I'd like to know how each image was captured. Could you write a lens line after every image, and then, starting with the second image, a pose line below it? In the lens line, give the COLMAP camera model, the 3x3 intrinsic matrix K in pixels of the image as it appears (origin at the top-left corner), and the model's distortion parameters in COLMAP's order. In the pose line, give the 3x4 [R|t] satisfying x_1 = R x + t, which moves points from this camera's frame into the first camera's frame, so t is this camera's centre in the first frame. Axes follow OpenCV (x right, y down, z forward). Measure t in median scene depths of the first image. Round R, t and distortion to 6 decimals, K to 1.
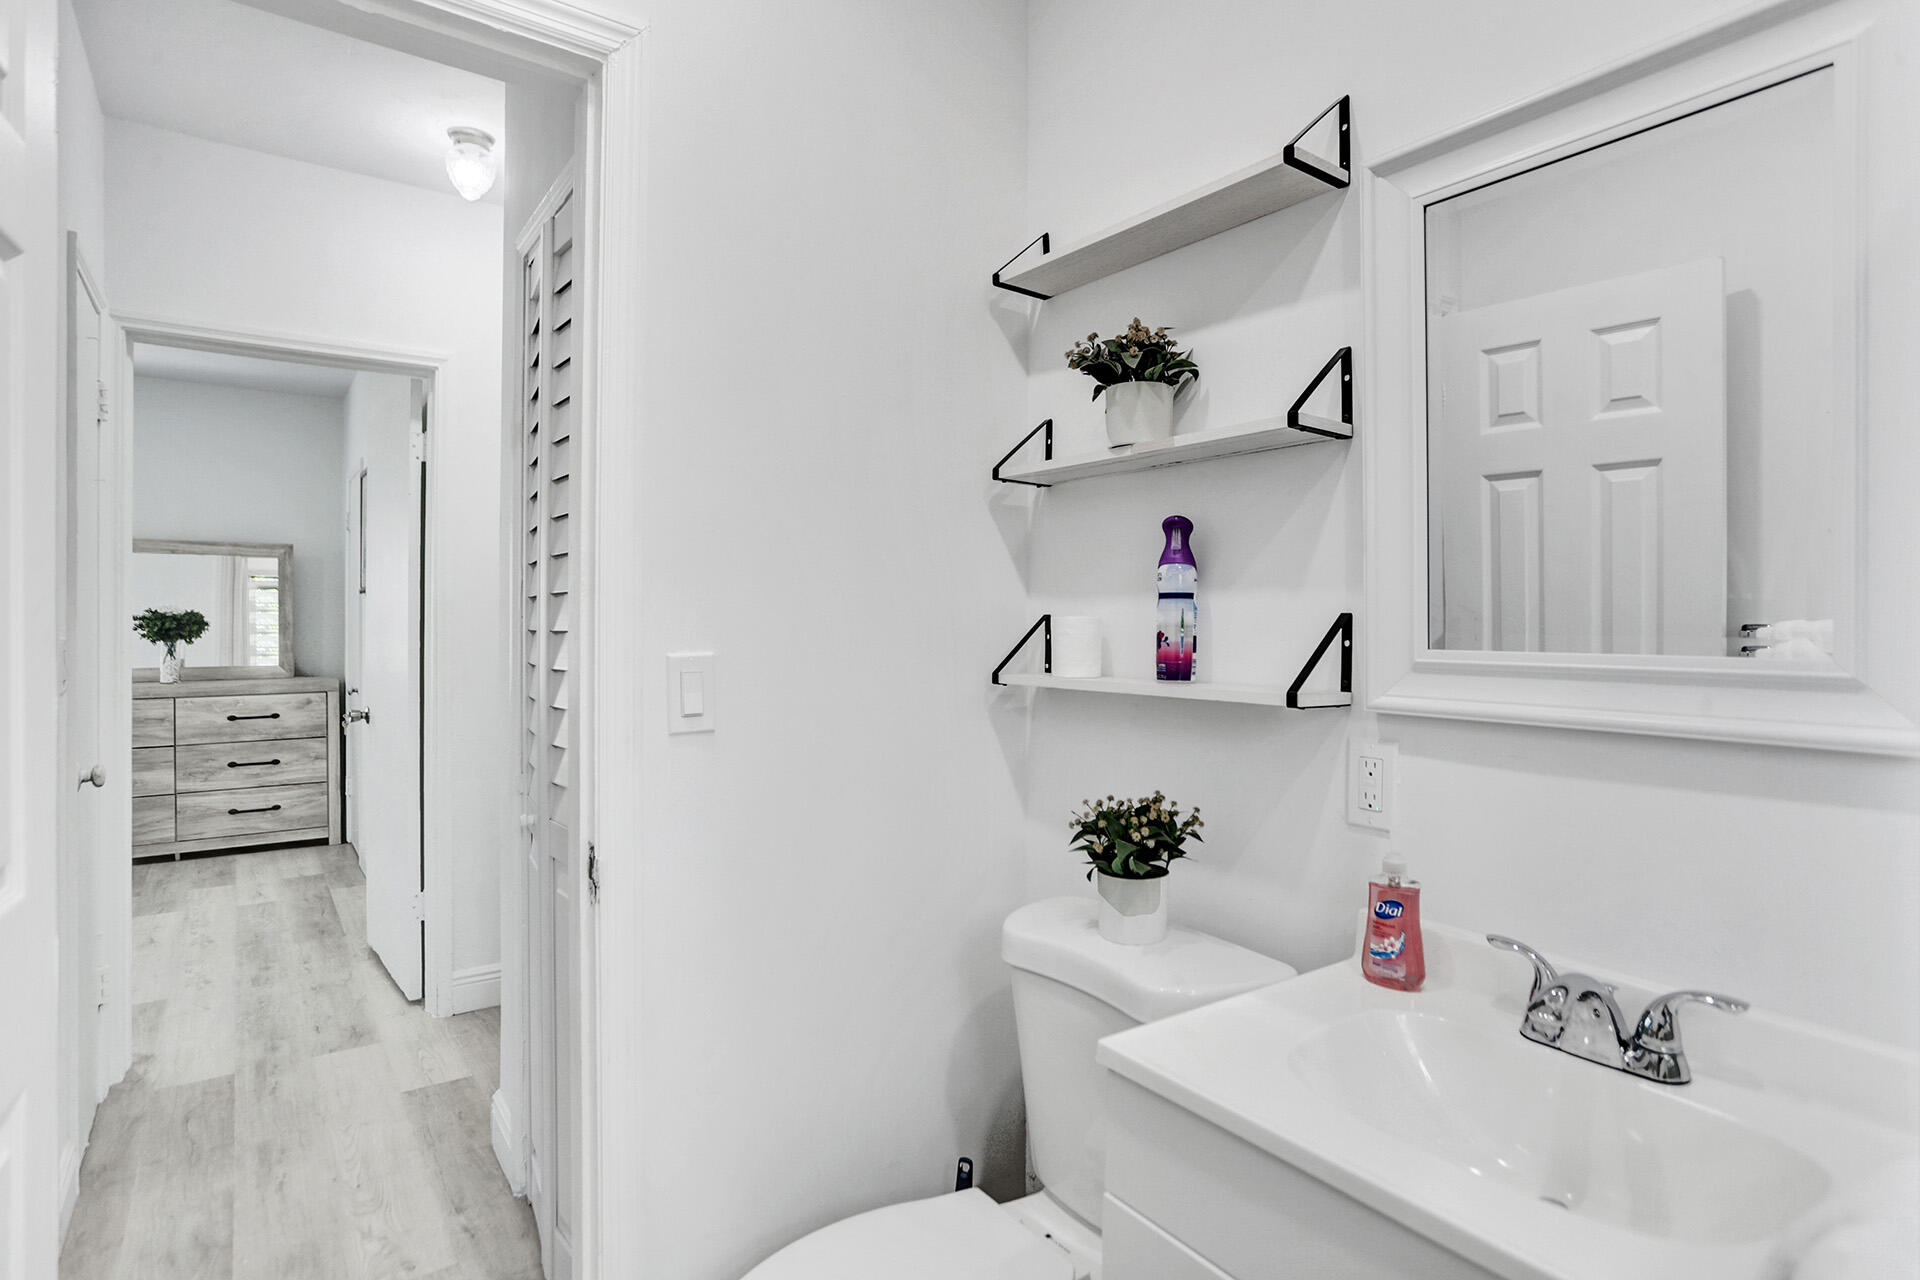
lens RADIAL K [[1003.3, 0, 970.2], [0, 1003.3, 622.2], [0, 0, 1]] dist [-0.002871, -0.000198]
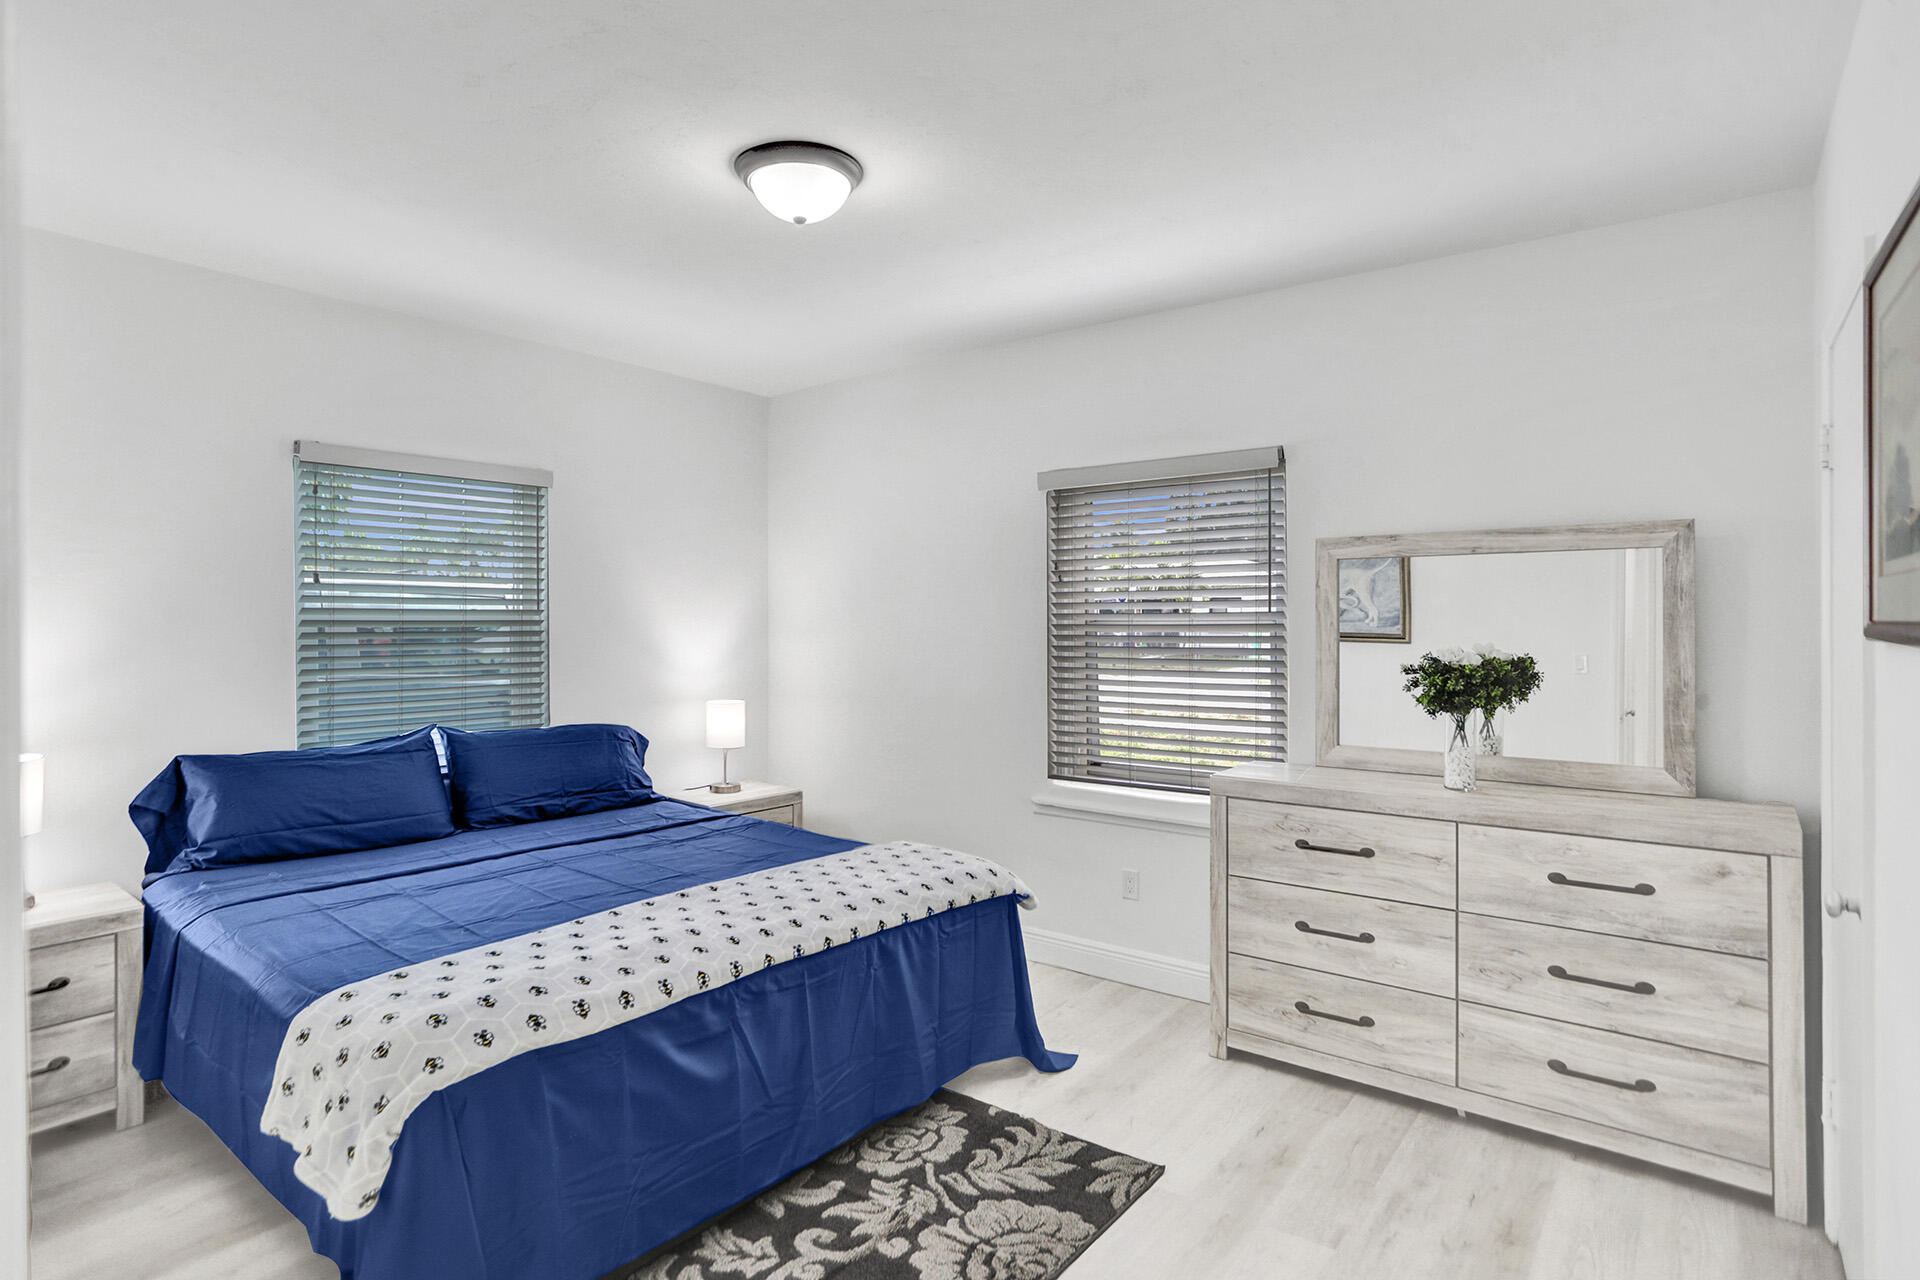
lens RADIAL K [[981.4, 0, 961.2], [0, 981.4, 631.9], [0, 0, 1]] dist [-0.000772, 0.013404]
pose [[0.291337, 0.013173, -0.956530, -0.349981], [-0.000863, 0.999908, 0.013508, -0.032079], [0.956620, -0.003110, 0.291321, 0.562672]]
